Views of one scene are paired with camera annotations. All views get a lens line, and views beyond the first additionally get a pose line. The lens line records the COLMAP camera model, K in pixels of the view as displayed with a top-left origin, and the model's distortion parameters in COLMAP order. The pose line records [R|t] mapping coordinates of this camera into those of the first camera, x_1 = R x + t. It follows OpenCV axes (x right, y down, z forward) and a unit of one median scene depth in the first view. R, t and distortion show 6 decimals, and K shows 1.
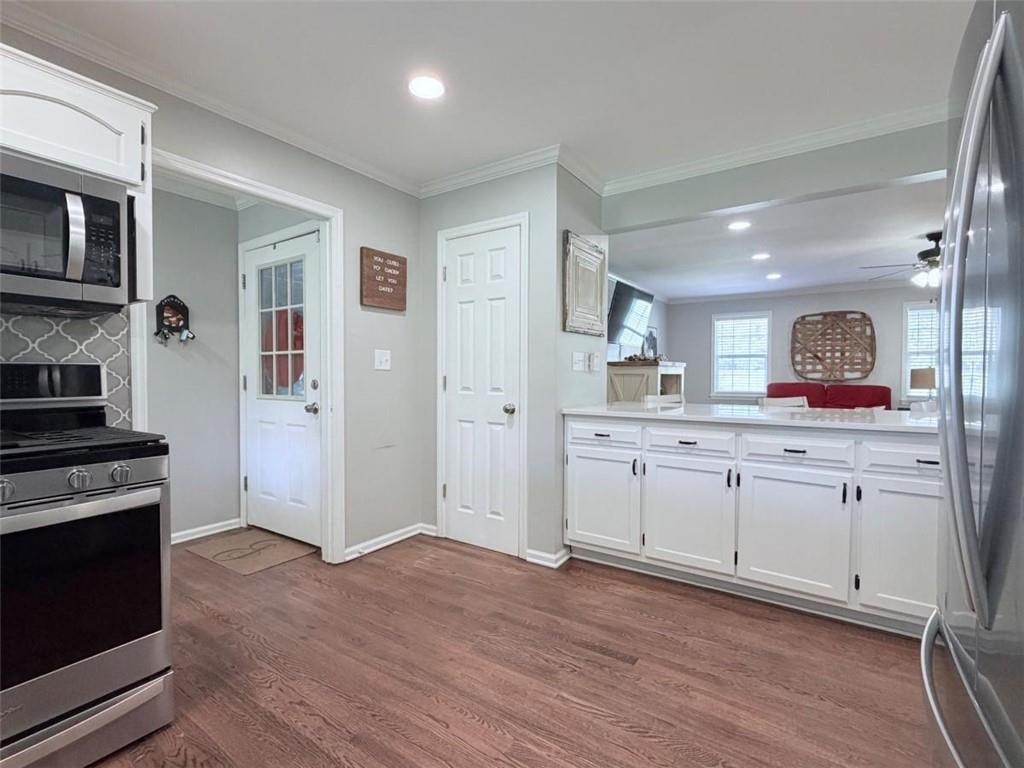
lens RADIAL K [[479.0, 0, 512.5], [0, 479.0, 385.9], [0, 0, 1]] dist [-0.000013, -0.000053]
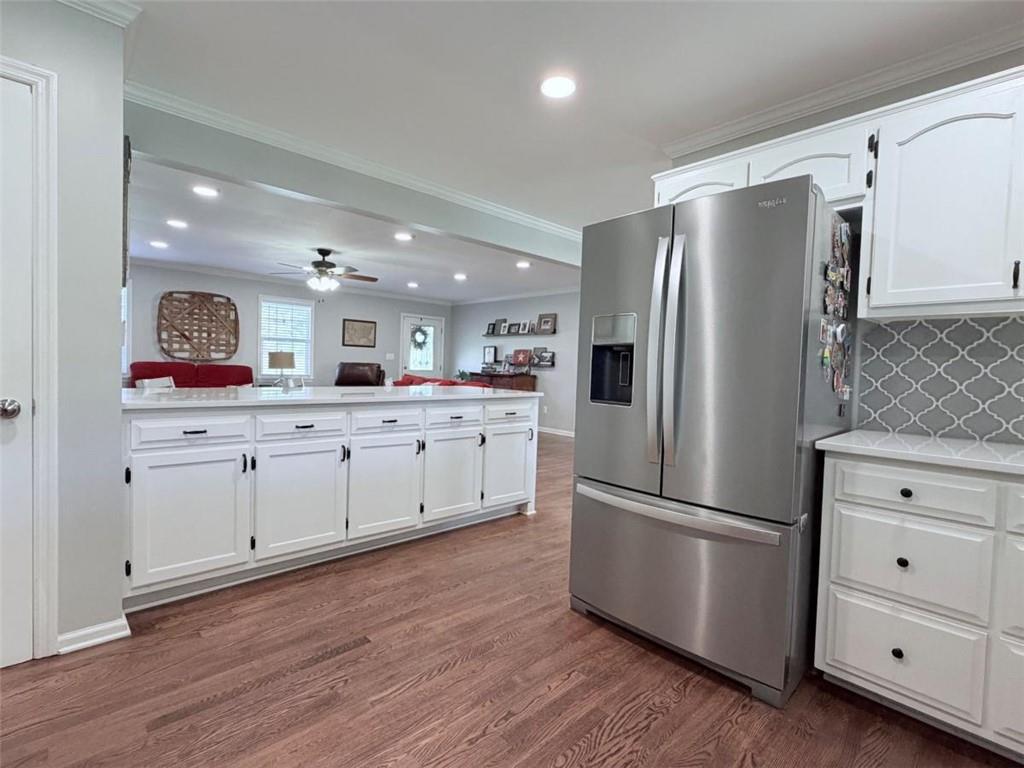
lens RADIAL K [[479.0, 0, 511.2], [0, 479.0, 383.1], [0, 0, 1]] dist [-0.000013, -0.000053]
pose [[0.224471, -0.029871, 0.974023, -0.427768], [-0.010005, 0.999407, 0.032955, -0.006861], [-0.974430, -0.017142, 0.224039, 0.311503]]
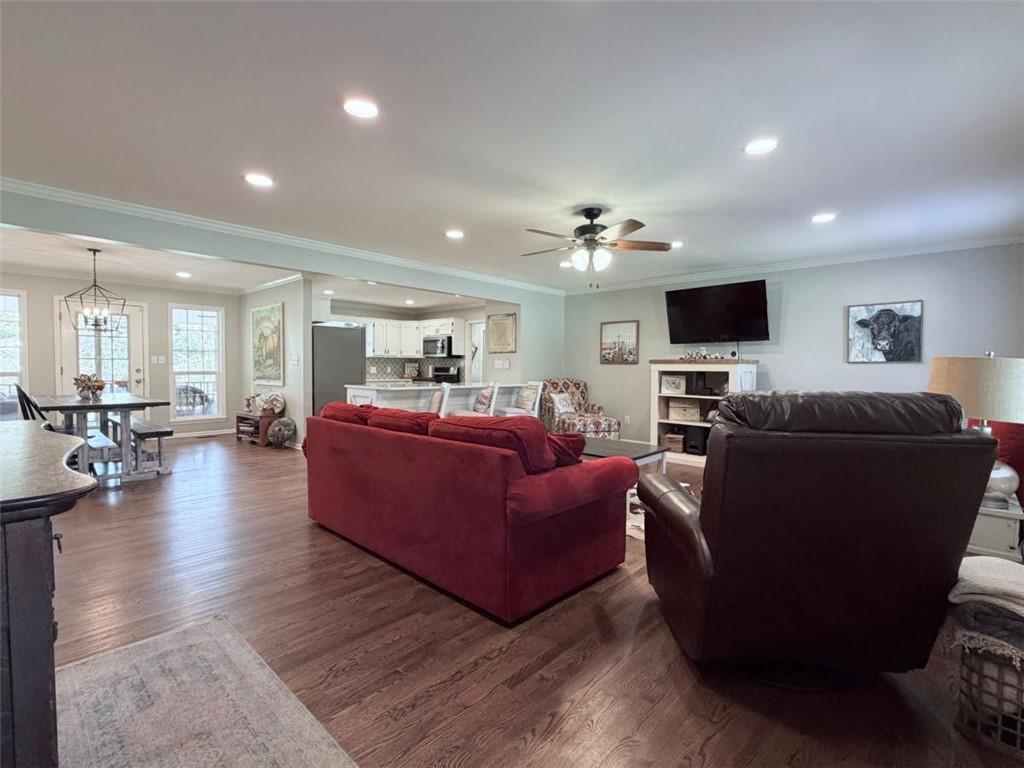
lens RADIAL K [[479.0, 0, 509.2], [0, 479.0, 385.8], [0, 0, 1]] dist [-0.000013, -0.000053]
pose [[-0.160149, 0.034335, -0.986496, 2.707483], [-0.032450, 0.998672, 0.040026, -0.042379], [0.986559, 0.038422, -0.158822, 1.526646]]
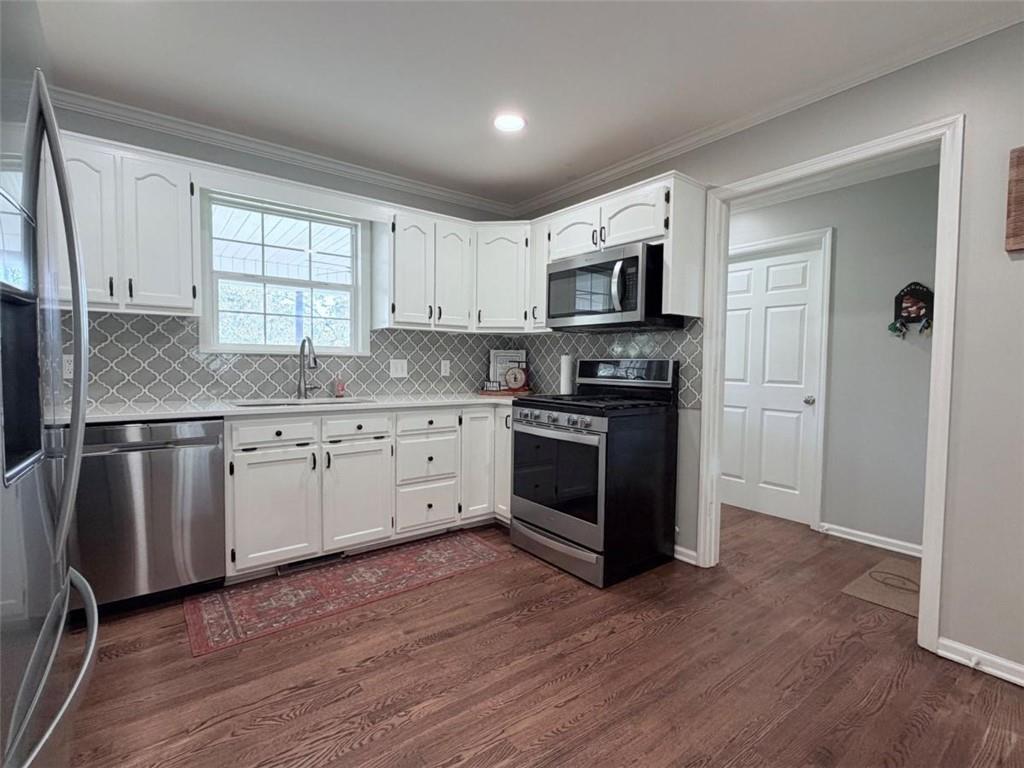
lens RADIAL K [[479.0, 0, 511.2], [0, 479.0, 386.3], [0, 0, 1]] dist [-0.000013, -0.000053]
pose [[-0.324469, 0.040544, -0.945027, 0.447605], [-0.034664, 0.997900, 0.054714, -0.016781], [0.945261, 0.050512, -0.322382, 0.638269]]
